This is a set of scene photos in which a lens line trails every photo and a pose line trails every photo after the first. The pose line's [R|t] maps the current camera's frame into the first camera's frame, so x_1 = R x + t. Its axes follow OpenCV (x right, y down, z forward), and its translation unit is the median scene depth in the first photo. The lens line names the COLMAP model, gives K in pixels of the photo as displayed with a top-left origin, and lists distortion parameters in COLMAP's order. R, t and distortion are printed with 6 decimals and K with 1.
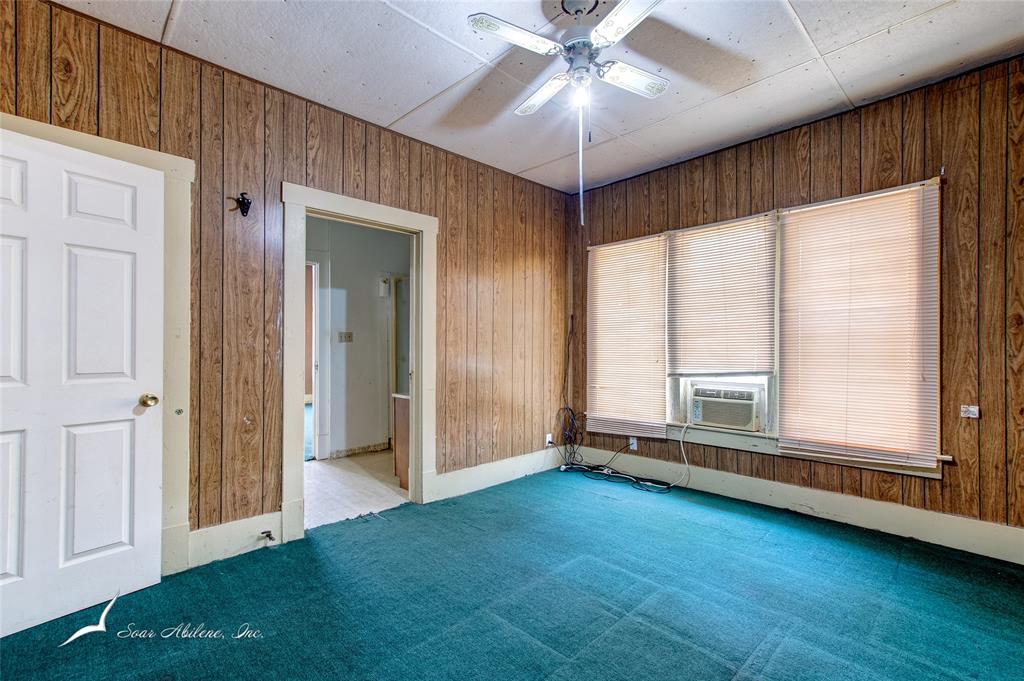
lens RADIAL K [[474.2, 0, 482.1], [0, 474.2, 353.5], [0, 0, 1]] dist [0.002490, 0.000500]
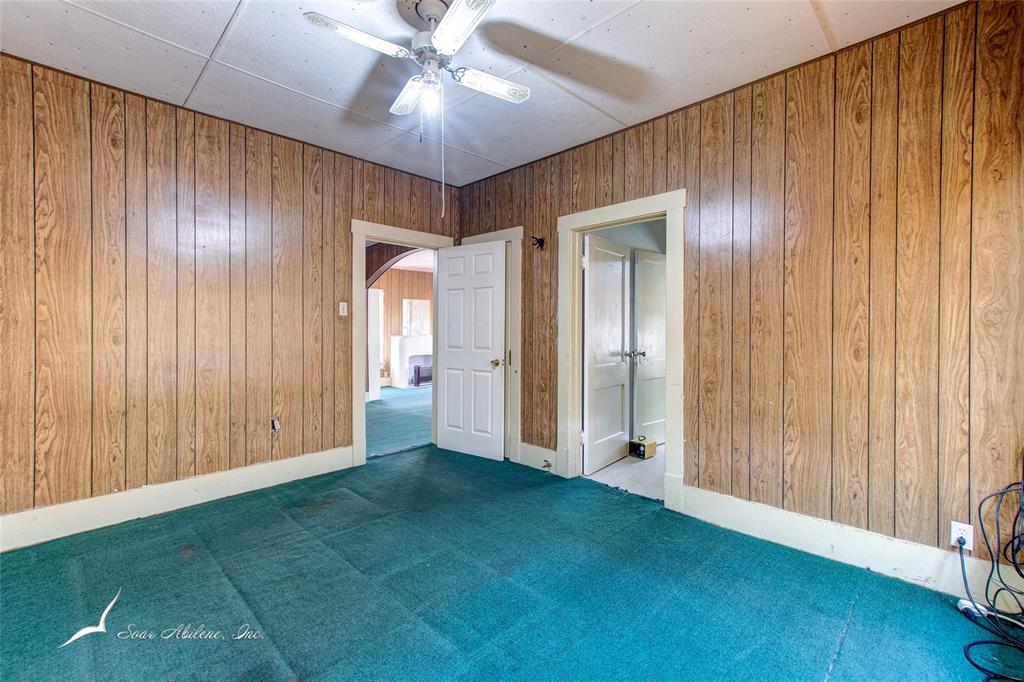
lens RADIAL K [[437.4, 0, 512.0], [0, 437.4, 341.0], [0, 0, 1]] dist [0.001251, 0.000189]
pose [[0.036056, 0.019142, -0.999166, 0.795797], [-0.019865, 0.999633, 0.018434, -0.017141], [0.999152, 0.019183, 0.036423, 0.750602]]
